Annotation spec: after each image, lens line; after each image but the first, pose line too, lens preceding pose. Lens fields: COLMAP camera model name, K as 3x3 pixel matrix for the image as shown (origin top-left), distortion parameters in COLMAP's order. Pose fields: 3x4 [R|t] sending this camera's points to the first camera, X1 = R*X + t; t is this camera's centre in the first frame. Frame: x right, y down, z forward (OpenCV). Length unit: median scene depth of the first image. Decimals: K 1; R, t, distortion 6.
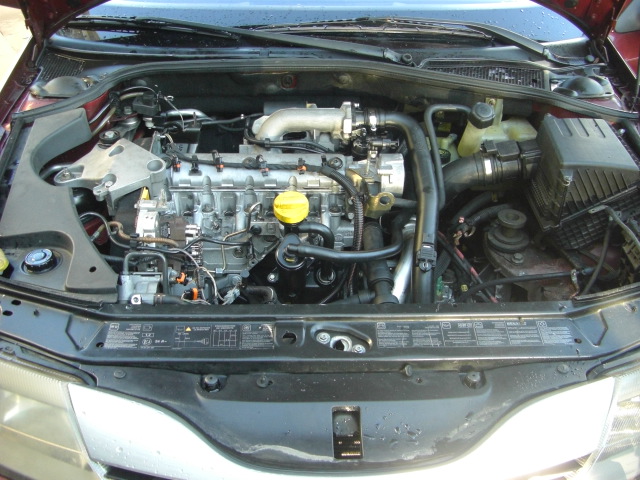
lens RADIAL K [[727.6, 0, 320.0], [0, 727.6, 240.0], [0, 0, 1]] dist [-0.208751, 0.180638]
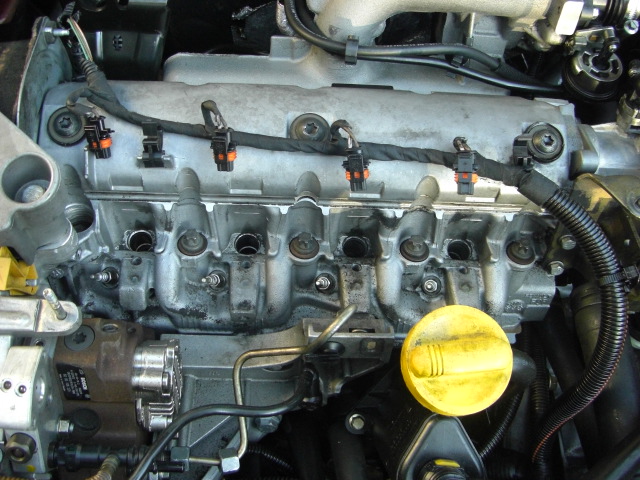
lens RADIAL K [[727.6, 0, 320.0], [0, 727.6, 240.0], [0, 0, 1]] dist [-0.208751, 0.180638]
pose [[0.998905, 0.038961, 0.025892, -0.098790], [-0.045888, 0.923681, 0.380405, -0.191886], [-0.009095, -0.381176, 0.924458, 0.654807]]
